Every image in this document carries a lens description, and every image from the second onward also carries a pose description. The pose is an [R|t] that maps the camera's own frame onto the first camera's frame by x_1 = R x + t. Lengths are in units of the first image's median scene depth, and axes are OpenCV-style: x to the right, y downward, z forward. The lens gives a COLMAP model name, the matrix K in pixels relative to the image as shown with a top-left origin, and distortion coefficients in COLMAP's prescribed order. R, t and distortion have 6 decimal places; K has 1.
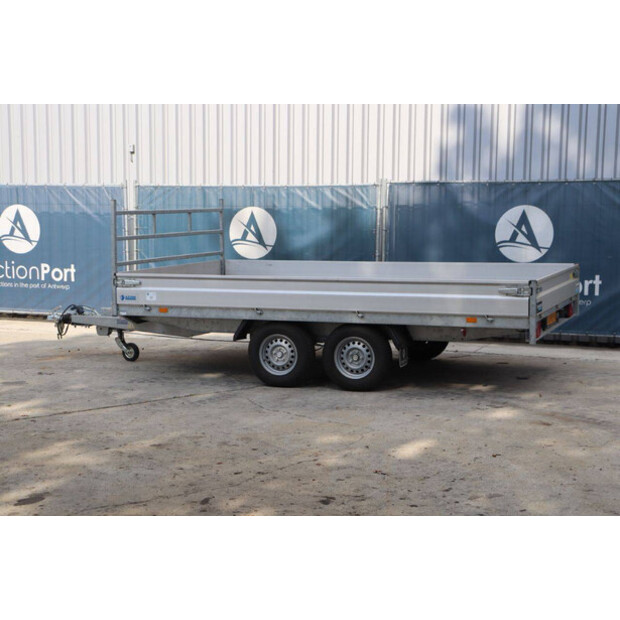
lens RADIAL K [[1139.1, 0, 311.7], [0, 1139.1, 308.8], [0, 0, 1]] dist [0.196035, 0.000000]
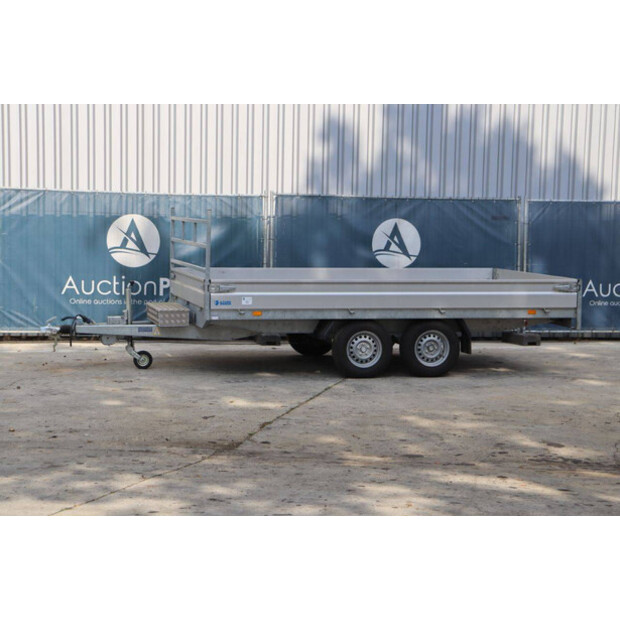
lens RADIAL K [[1376.1, 0, 311.4], [0, 1376.1, 307.2], [0, 0, 1]] dist [0.289363, 0.000000]
pose [[0.817743, -0.022756, 0.575134, -0.721690], [0.033651, 0.999399, -0.008303, 0.006842], [-0.574600, 0.026144, 0.818017, -0.072690]]
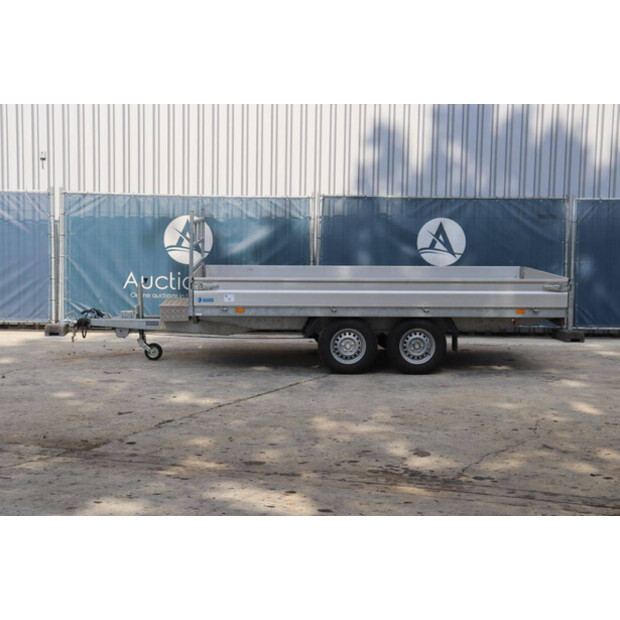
lens RADIAL K [[1194.3, 0, 312.7], [0, 1194.3, 314.8], [0, 0, 1]] dist [0.196368, 0.000000]
pose [[0.918675, -0.021693, 0.394418, -0.456161], [0.022331, 0.999746, 0.002971, 0.003259], [-0.394382, 0.006079, 0.918926, -0.085693]]
